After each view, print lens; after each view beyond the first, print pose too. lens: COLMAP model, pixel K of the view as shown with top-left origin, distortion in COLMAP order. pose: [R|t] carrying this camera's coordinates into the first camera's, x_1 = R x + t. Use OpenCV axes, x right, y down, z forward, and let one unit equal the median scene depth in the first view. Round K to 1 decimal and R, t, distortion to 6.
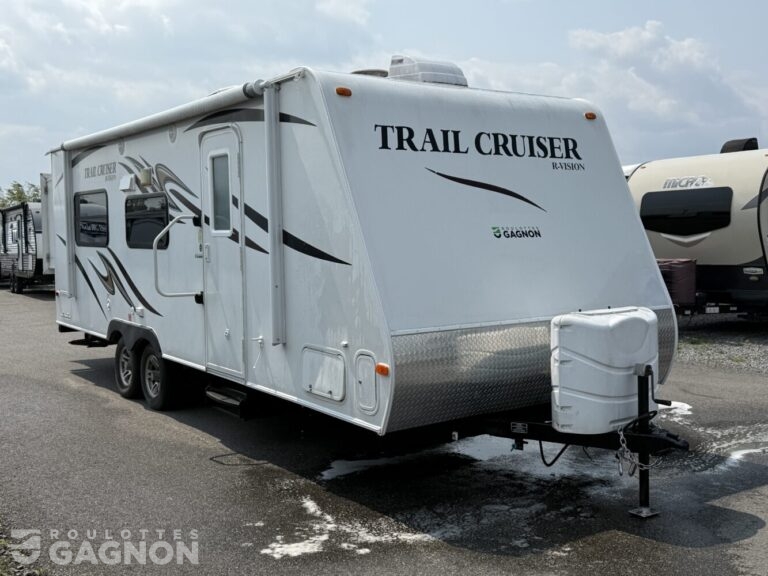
lens RADIAL K [[839.6, 0, 384.0], [0, 839.6, 288.0], [0, 0, 1]] dist [0.074793, -0.039370]
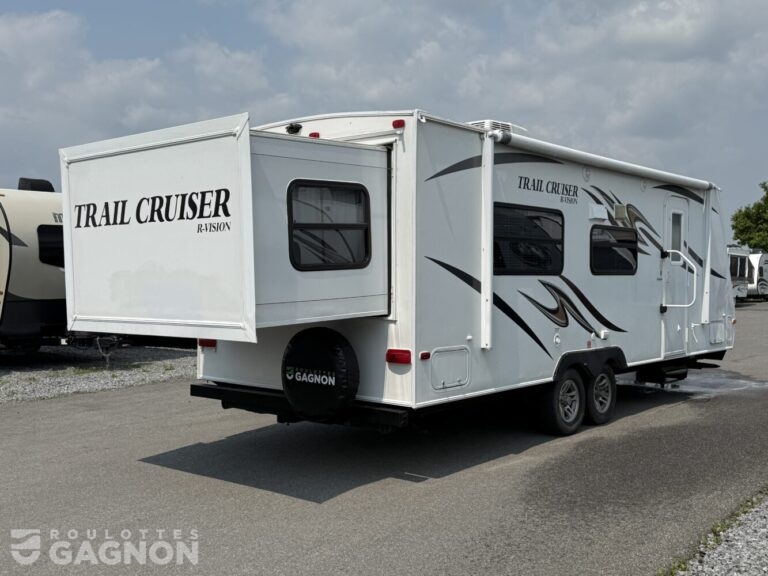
lens RADIAL K [[839.6, 0, 384.0], [0, 839.6, 288.0], [0, 0, 1]] dist [0.074793, -0.039370]
pose [[-0.257571, -0.000473, 0.966259, -1.602541], [0.071683, 0.997235, 0.019596, -0.091609], [-0.963597, 0.074312, -0.256825, 1.979853]]
